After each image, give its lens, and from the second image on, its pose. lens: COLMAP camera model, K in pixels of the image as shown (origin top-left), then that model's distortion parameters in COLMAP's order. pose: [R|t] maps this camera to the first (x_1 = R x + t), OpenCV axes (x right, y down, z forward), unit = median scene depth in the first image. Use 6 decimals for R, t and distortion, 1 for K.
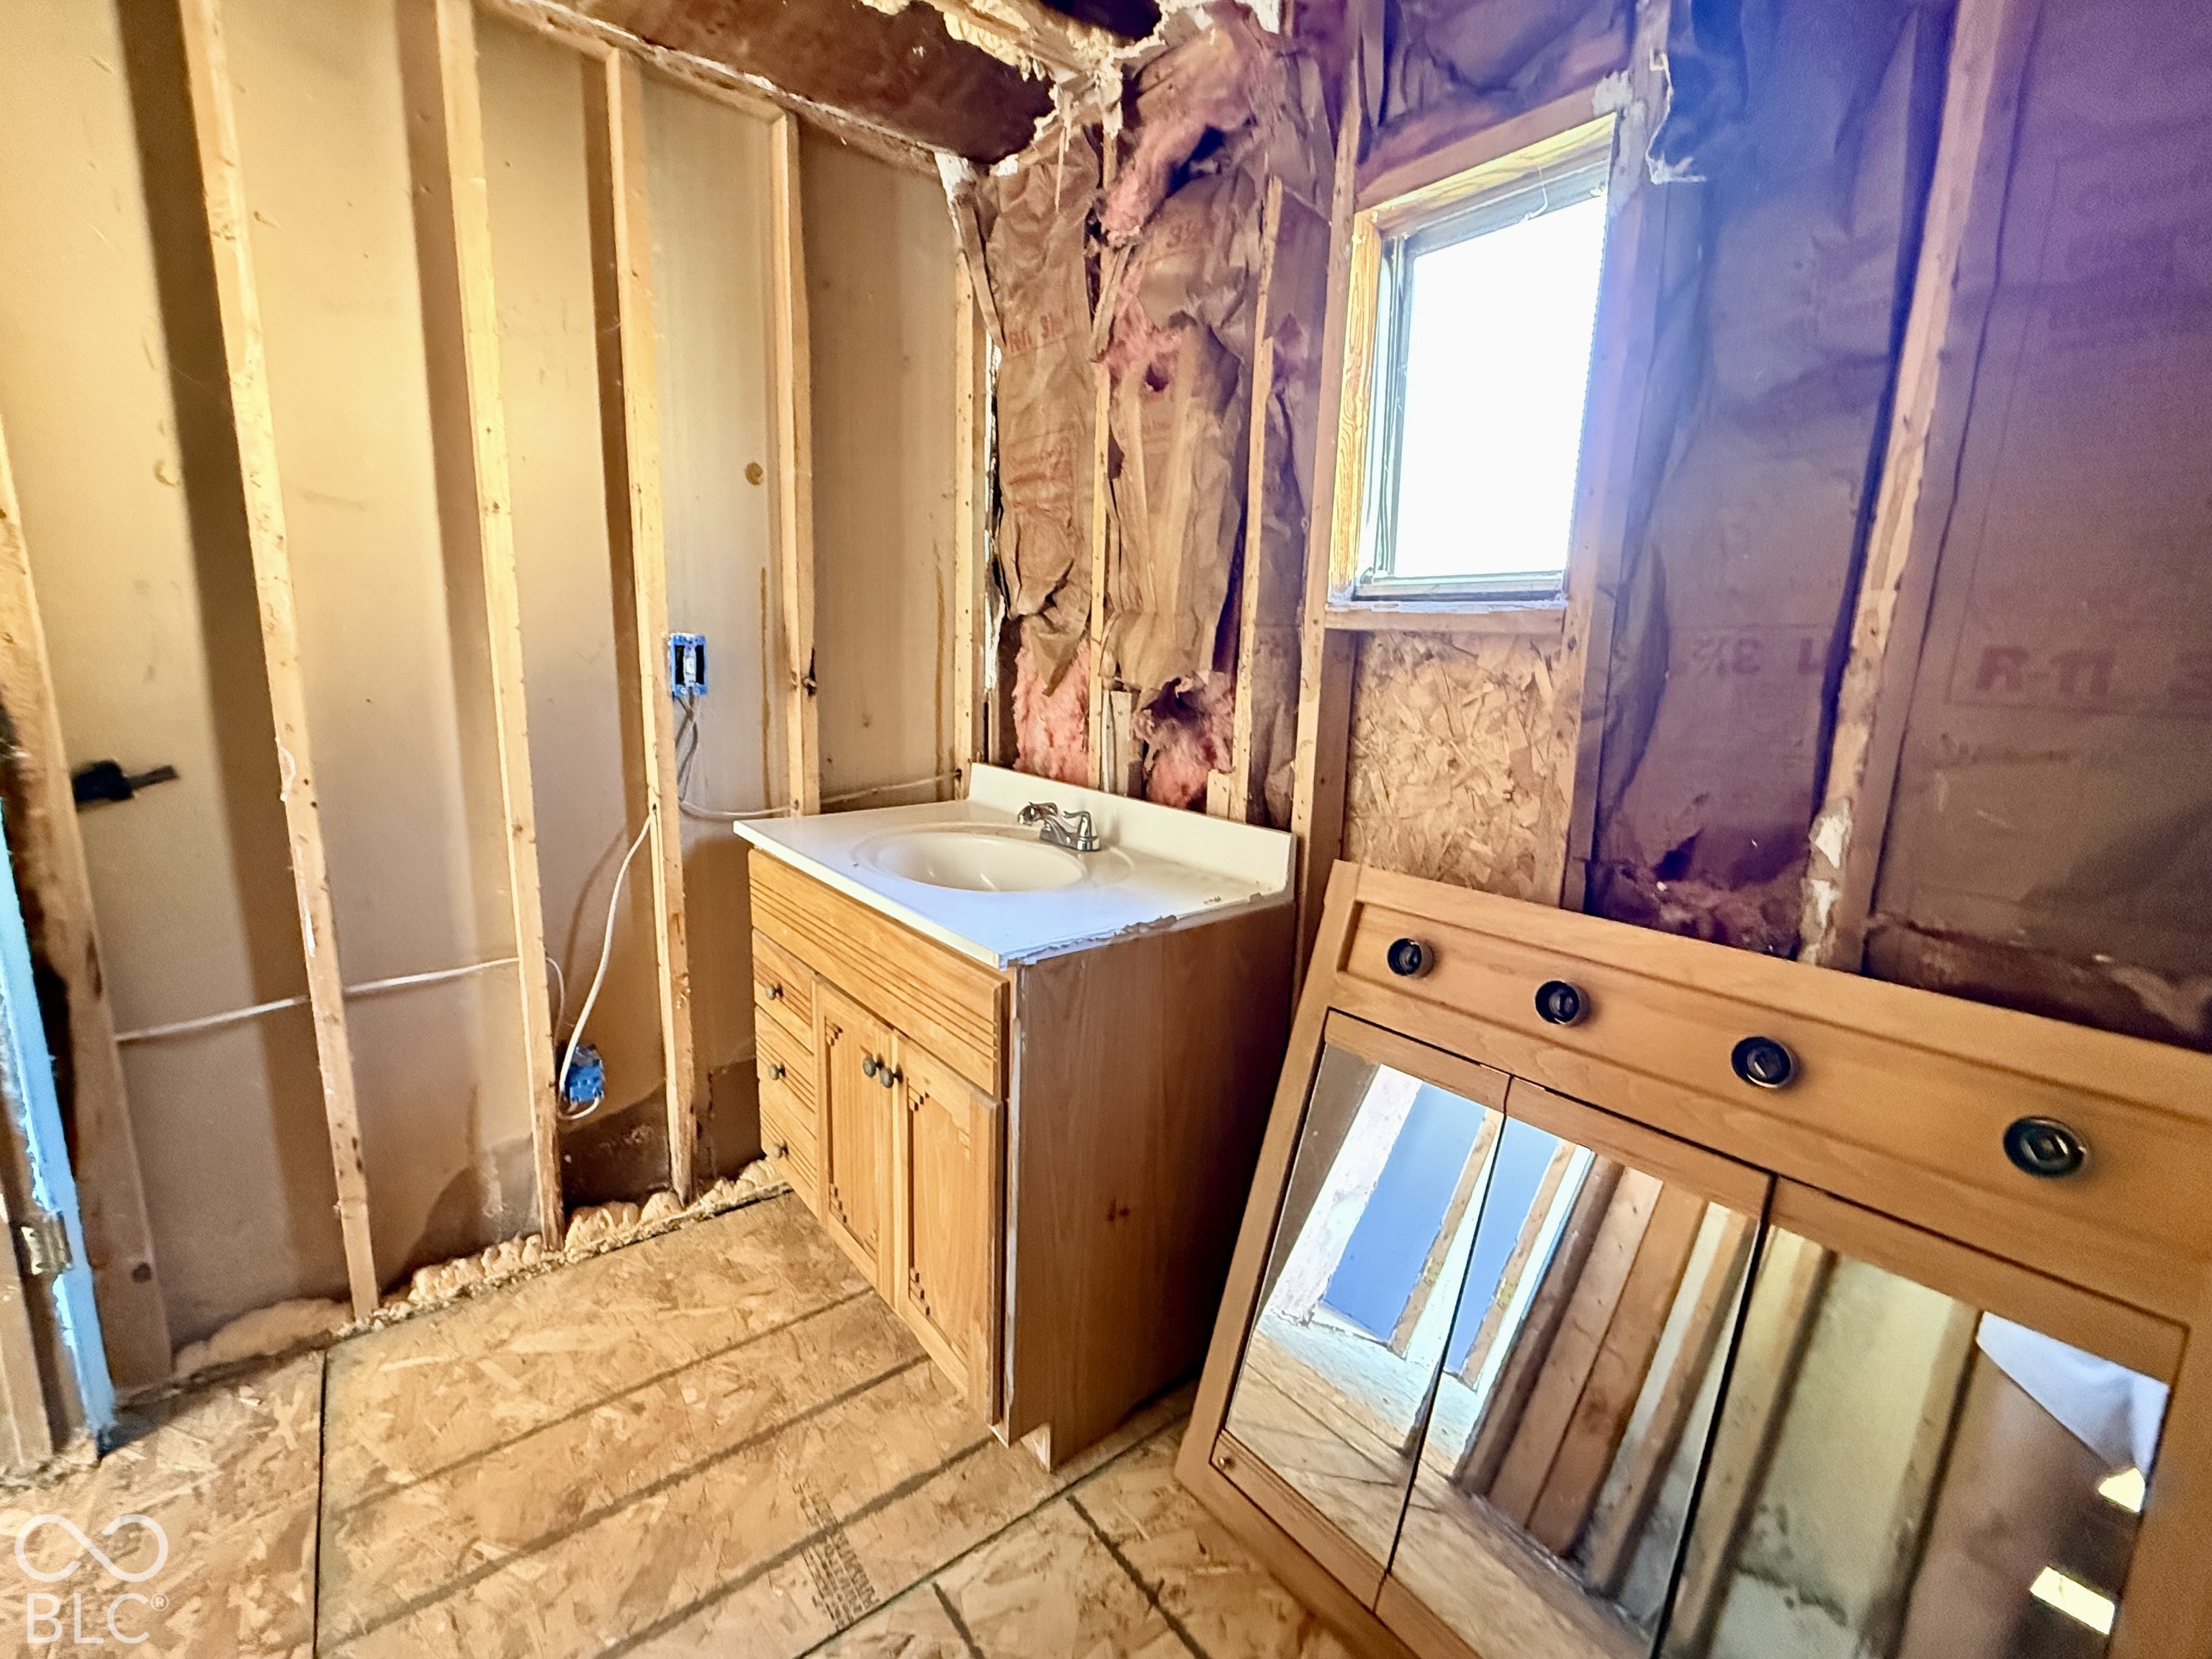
lens RADIAL K [[959.6, 0, 1103.5], [0, 959.6, 826.3], [0, 0, 1]] dist [0.001097, 0.000266]
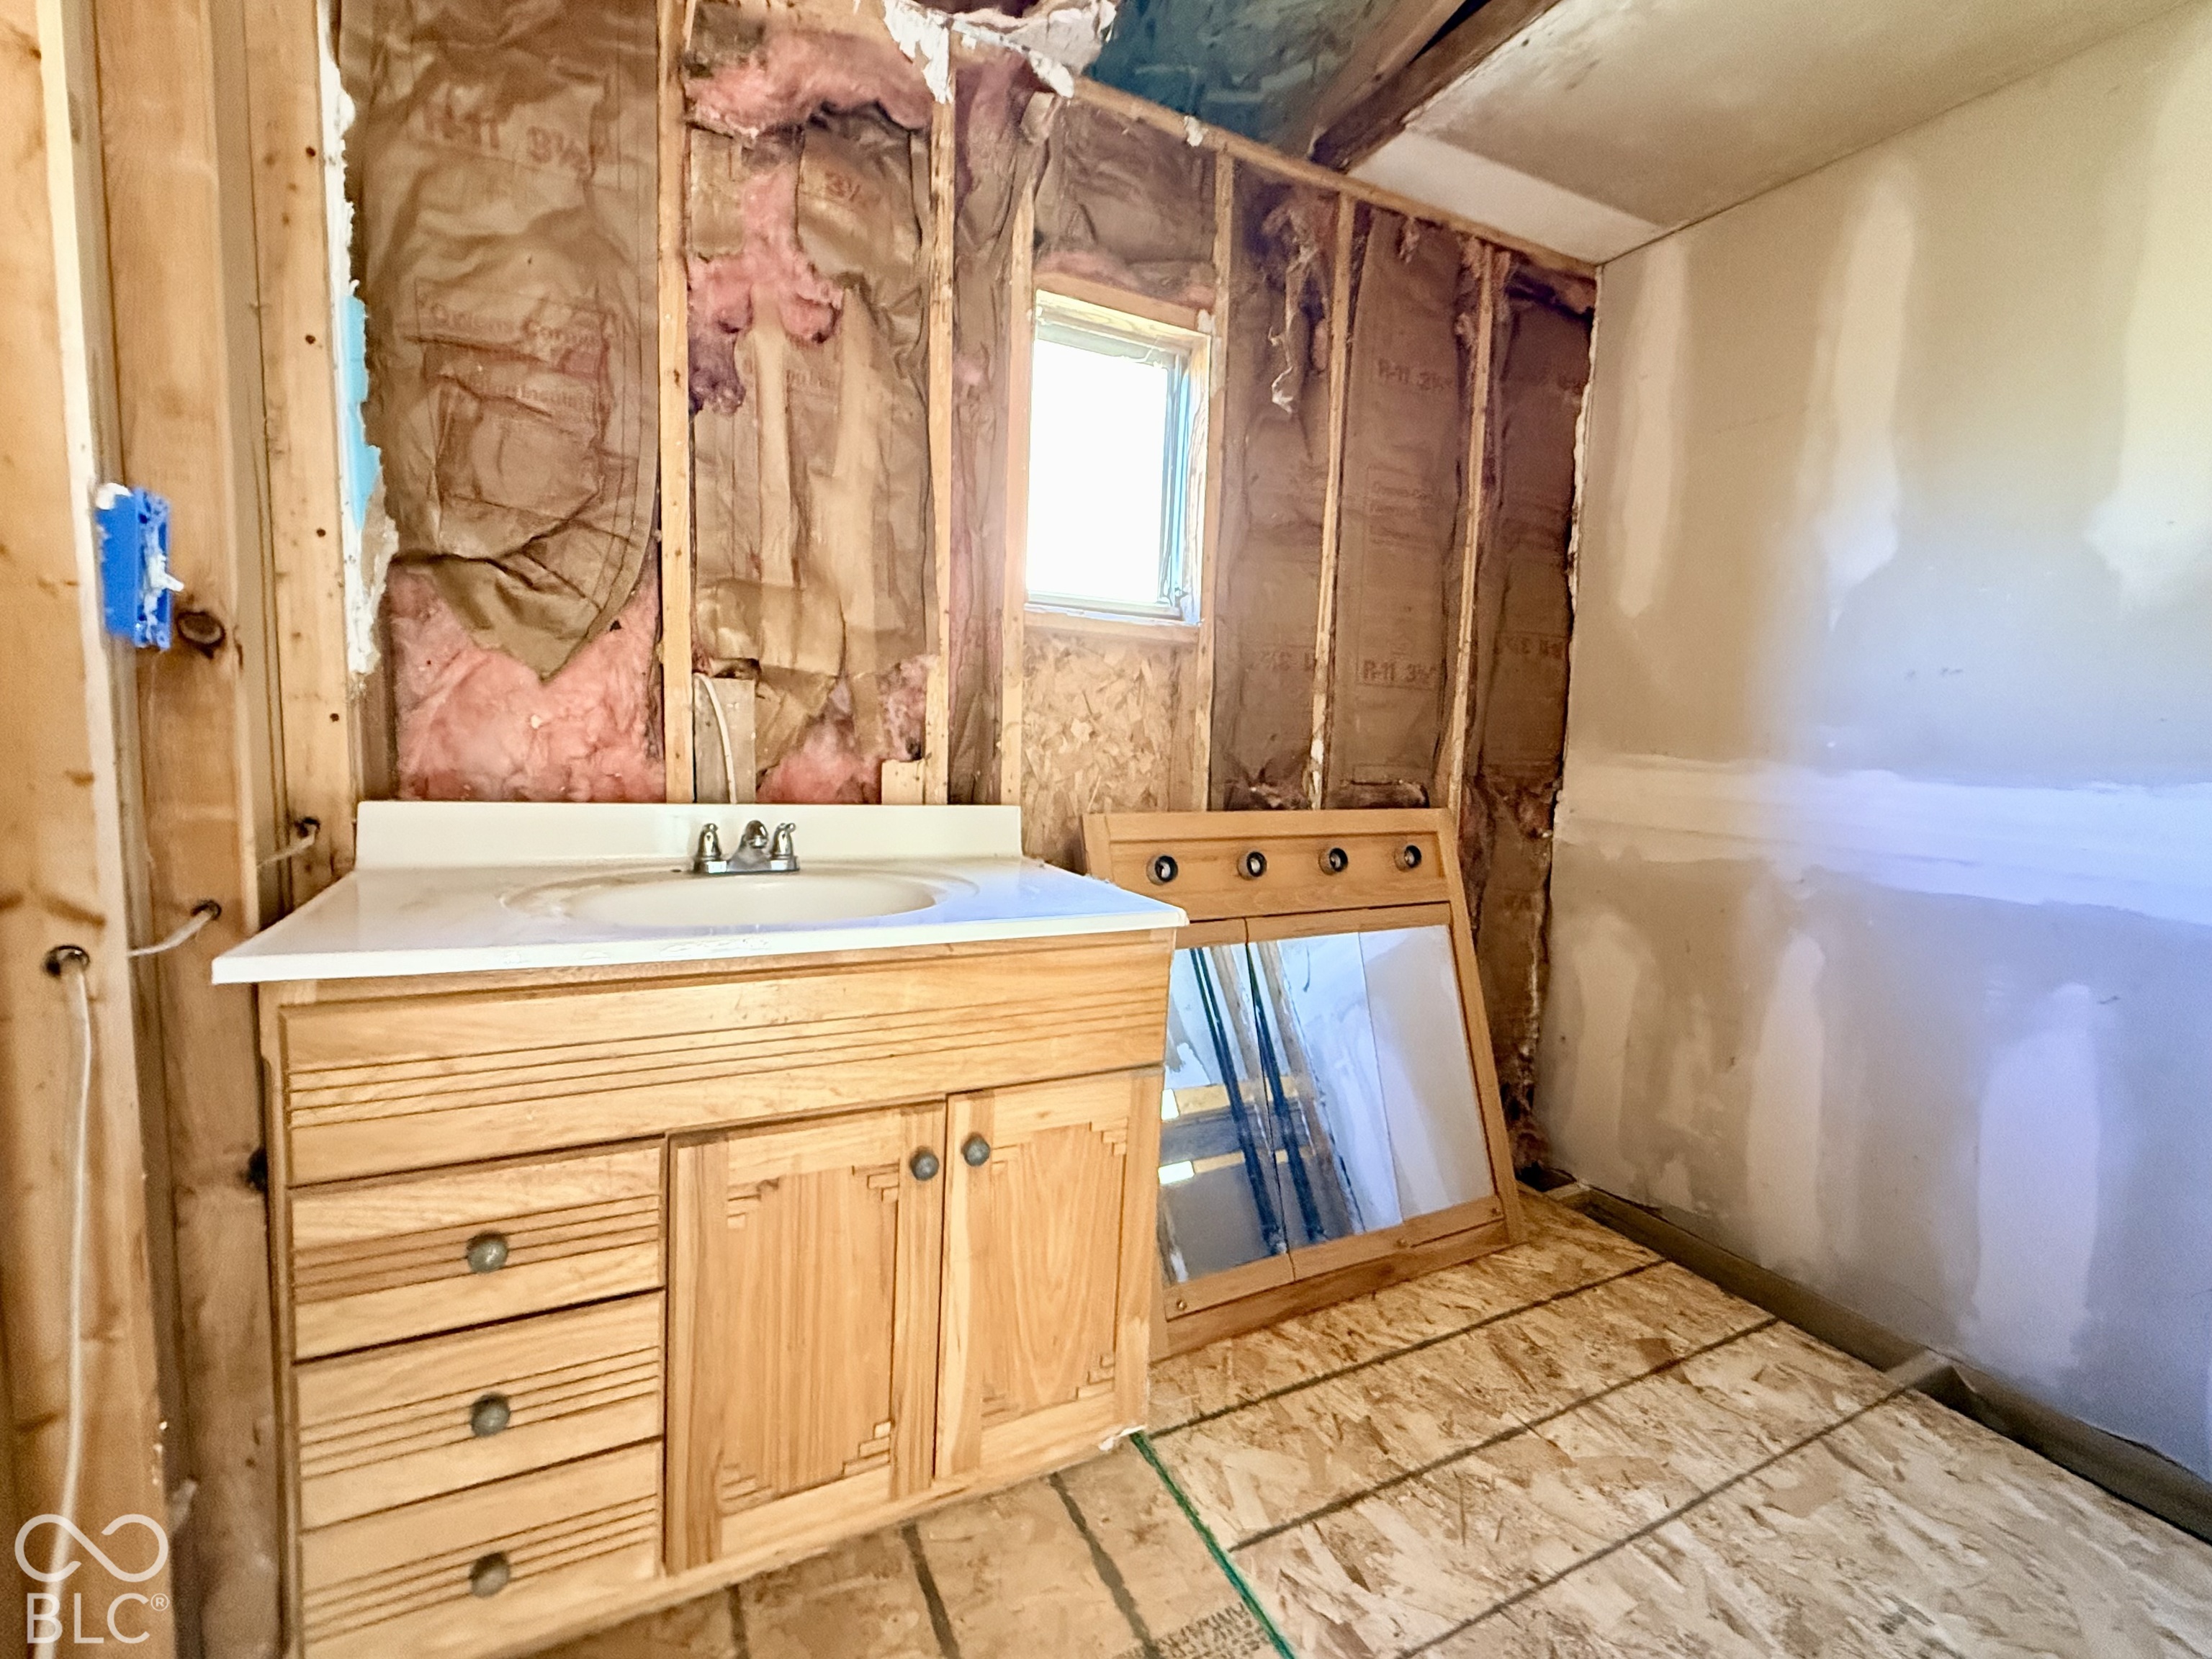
lens RADIAL K [[959.6, 0, 1106.2], [0, 959.6, 826.3], [0, 0, 1]] dist [0.001097, 0.000266]
pose [[0.196408, -0.117305, 0.973480, -1.003787], [0.154409, 0.984131, 0.087435, -0.056230], [-0.968288, 0.133141, 0.211404, 0.750806]]
